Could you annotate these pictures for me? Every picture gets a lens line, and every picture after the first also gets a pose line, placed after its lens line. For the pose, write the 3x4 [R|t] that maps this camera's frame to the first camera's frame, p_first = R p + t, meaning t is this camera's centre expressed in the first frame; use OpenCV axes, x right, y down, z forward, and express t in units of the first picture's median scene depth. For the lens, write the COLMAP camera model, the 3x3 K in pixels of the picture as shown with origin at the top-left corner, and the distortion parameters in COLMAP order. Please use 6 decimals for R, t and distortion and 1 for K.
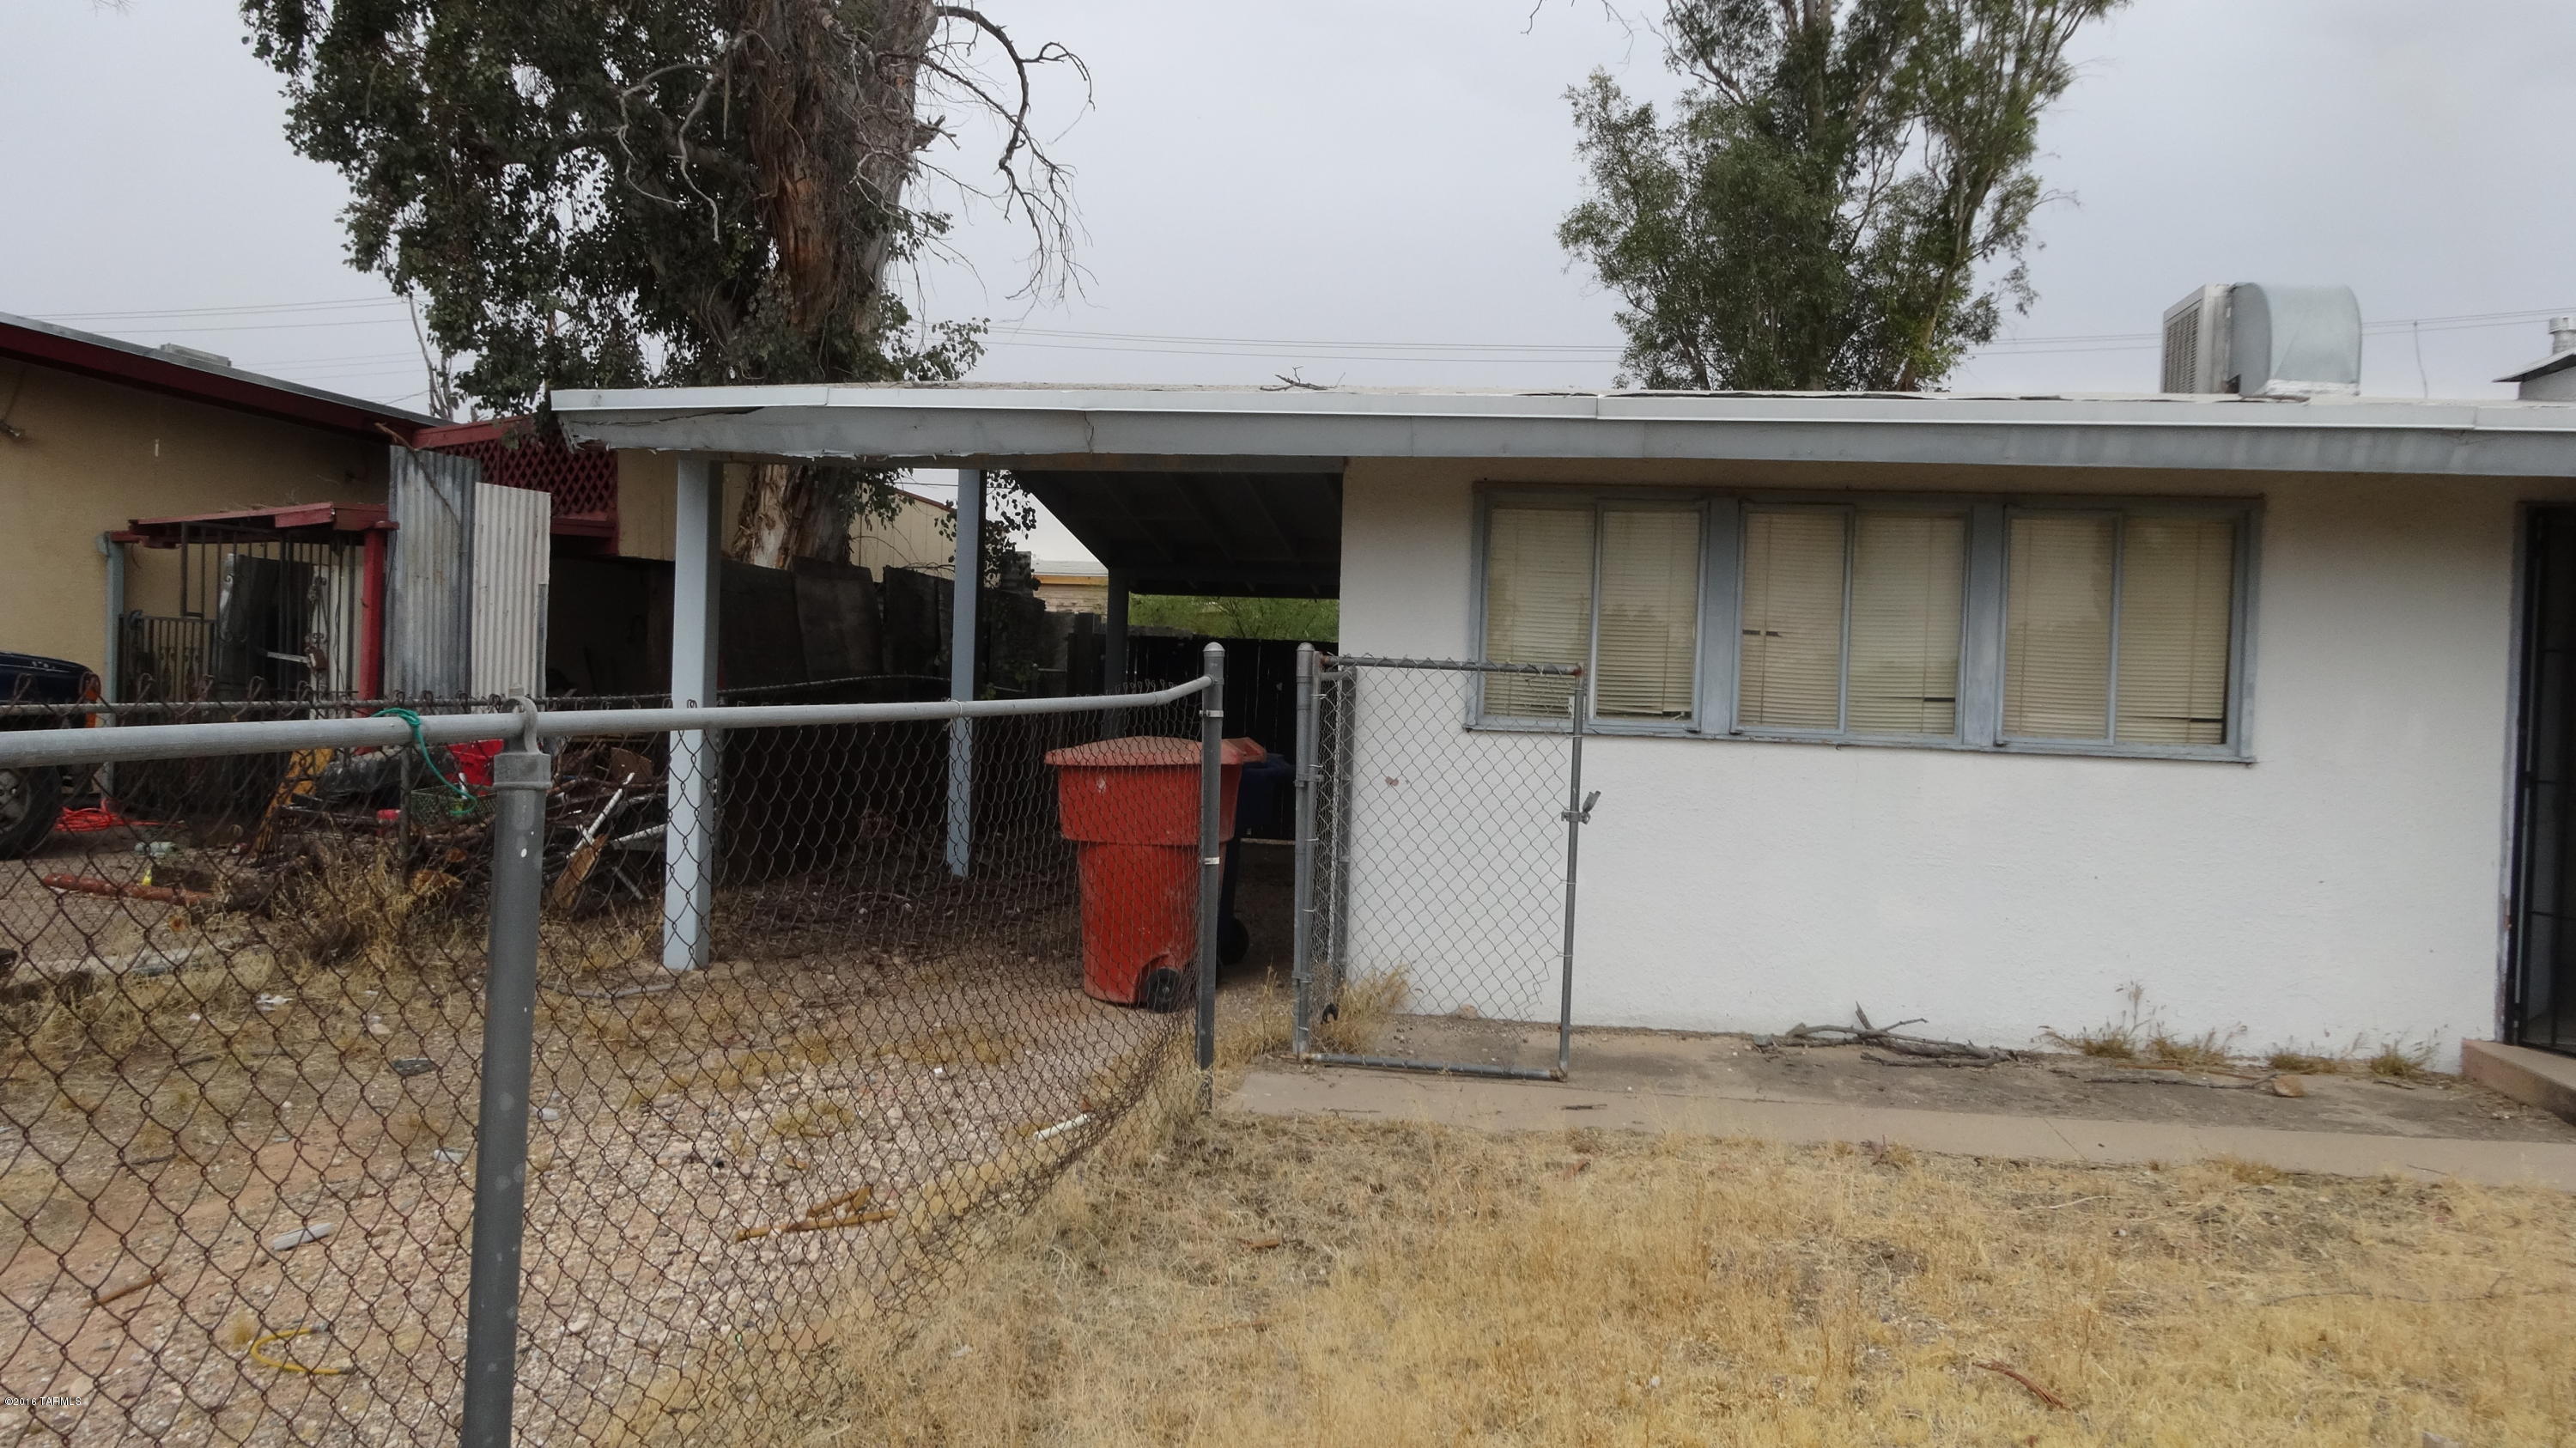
lens RADIAL K [[1900.6, 0, 1288.0], [0, 1900.6, 724.0], [0, 0, 1]] dist [-0.004475, 0.000503]
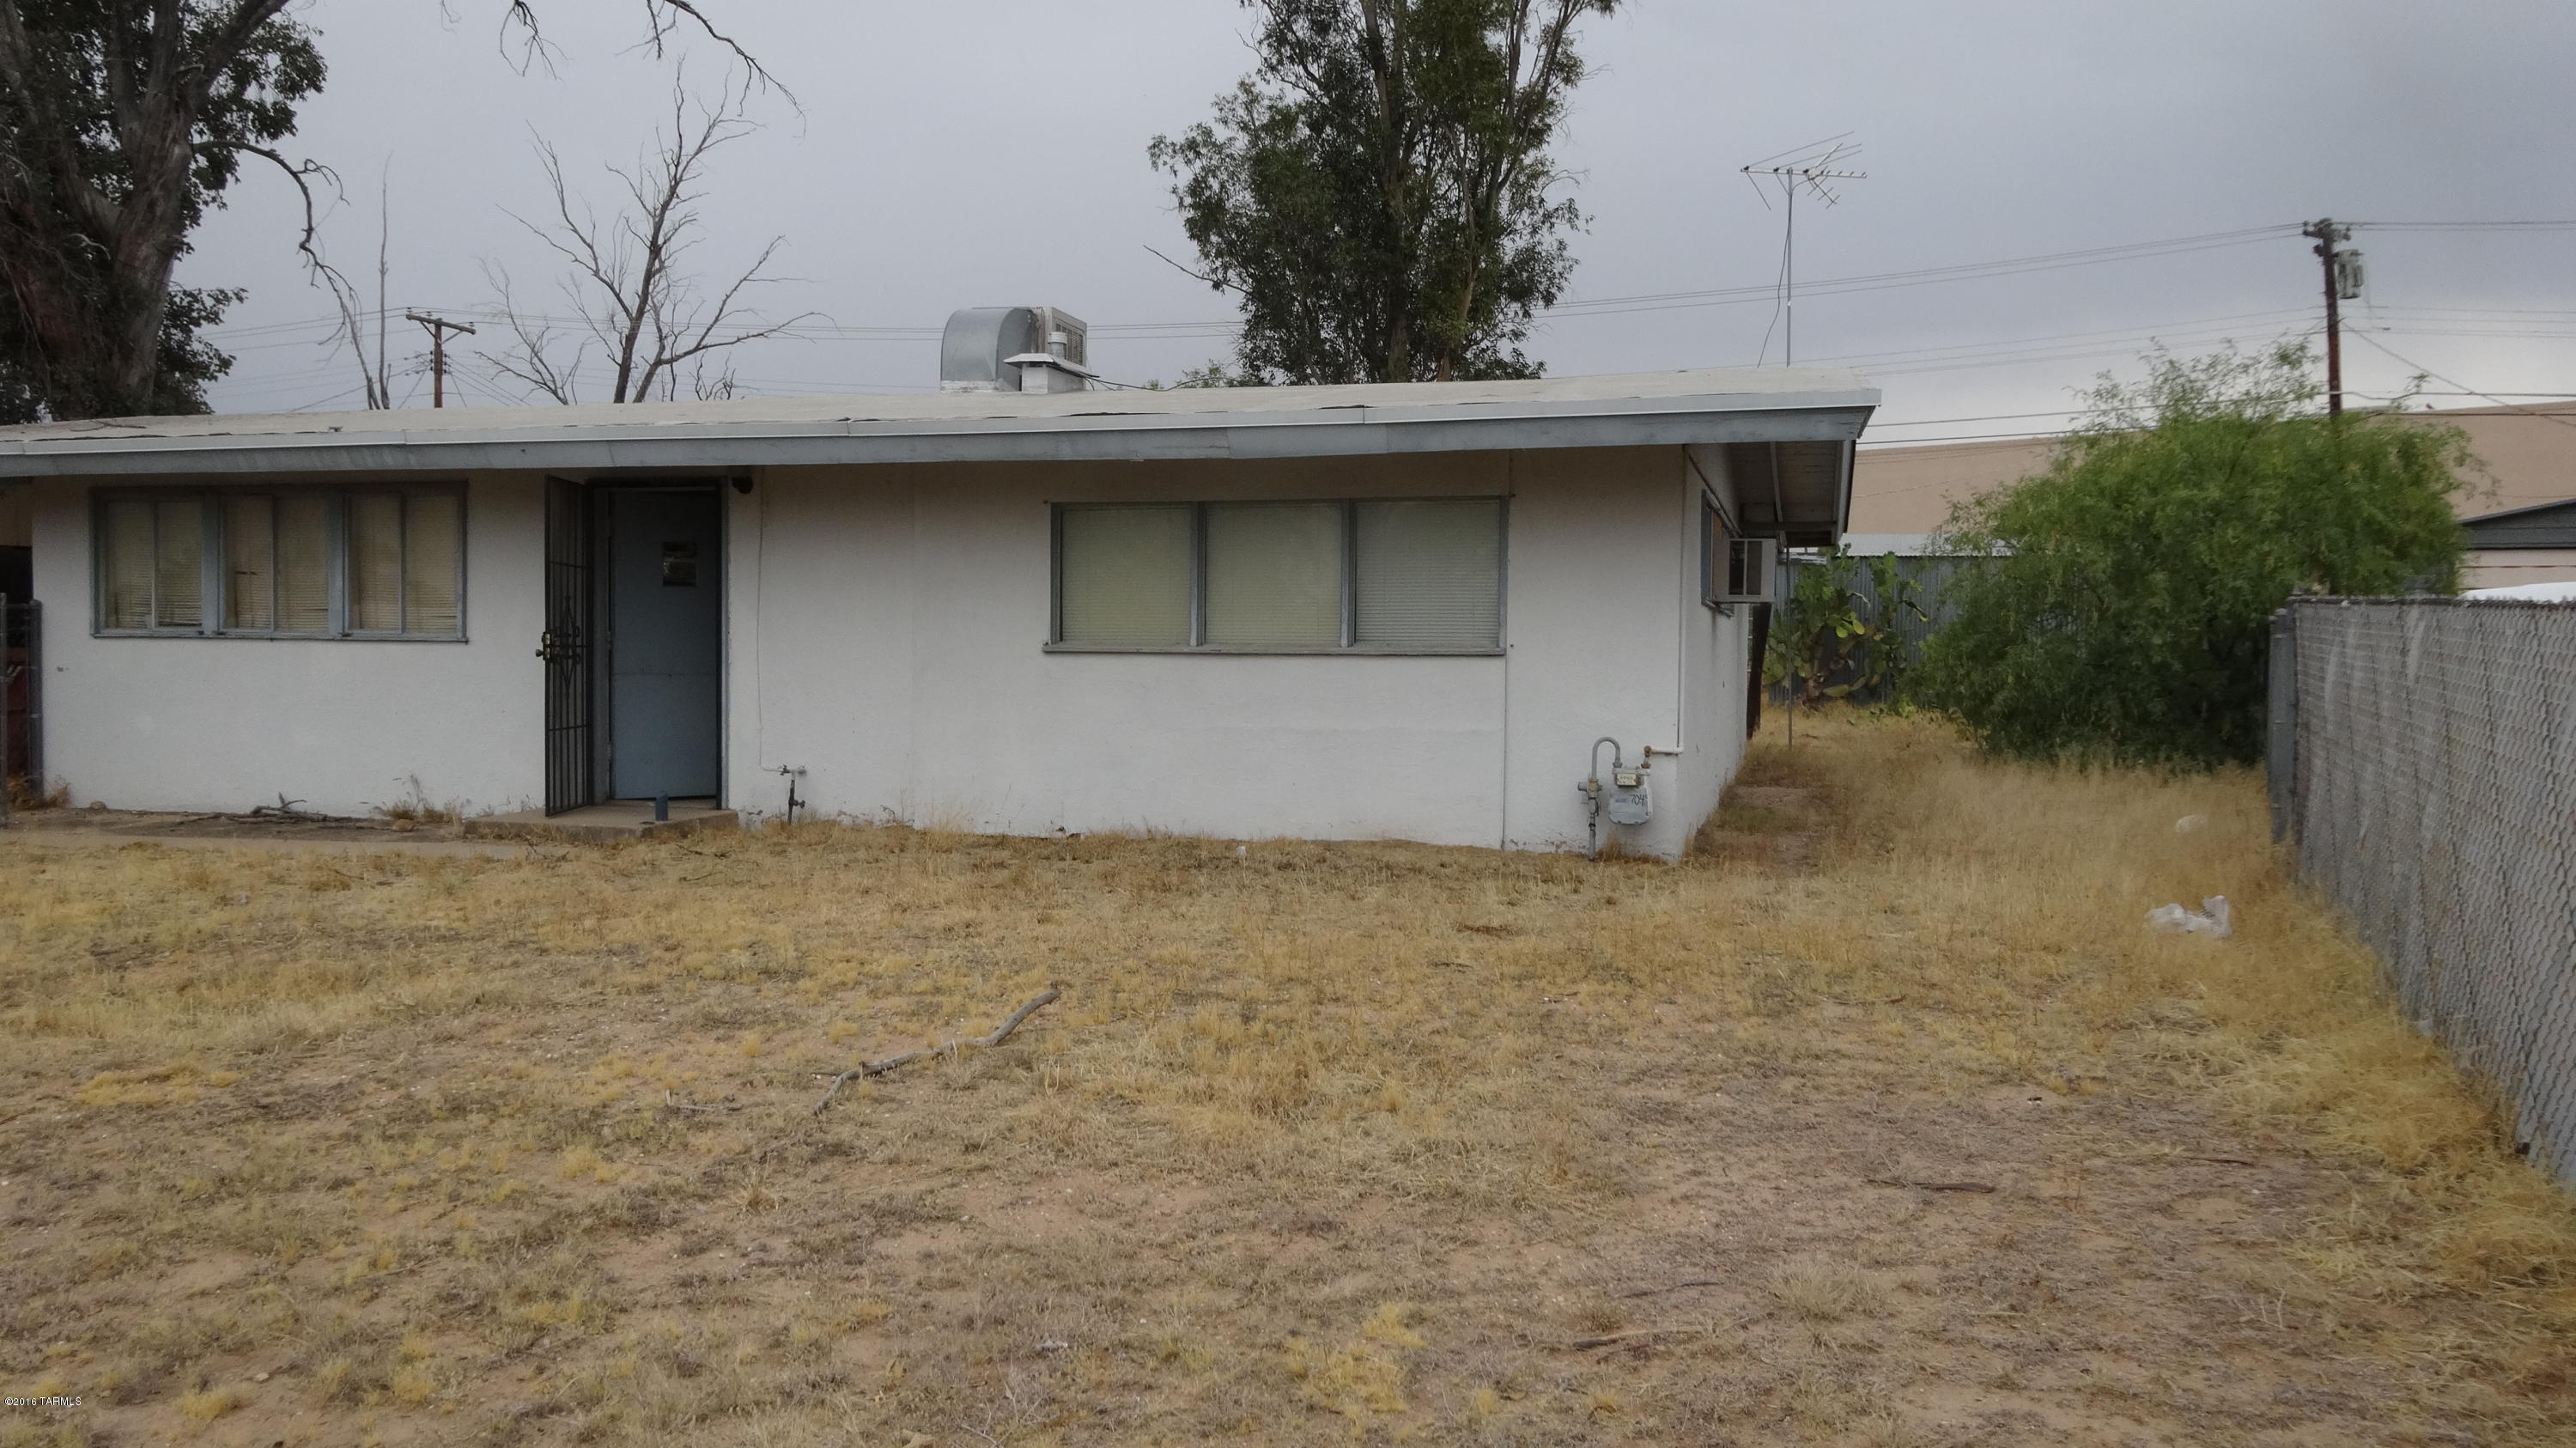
lens RADIAL K [[1909.8, 0, 1288.0], [0, 1909.8, 724.0], [0, 0, 1]] dist [-0.007949, -0.001097]
pose [[0.993503, -0.023270, -0.111405, 1.385263], [0.025712, 0.999458, 0.020538, 0.075935], [0.110867, -0.023269, 0.993563, -0.573177]]
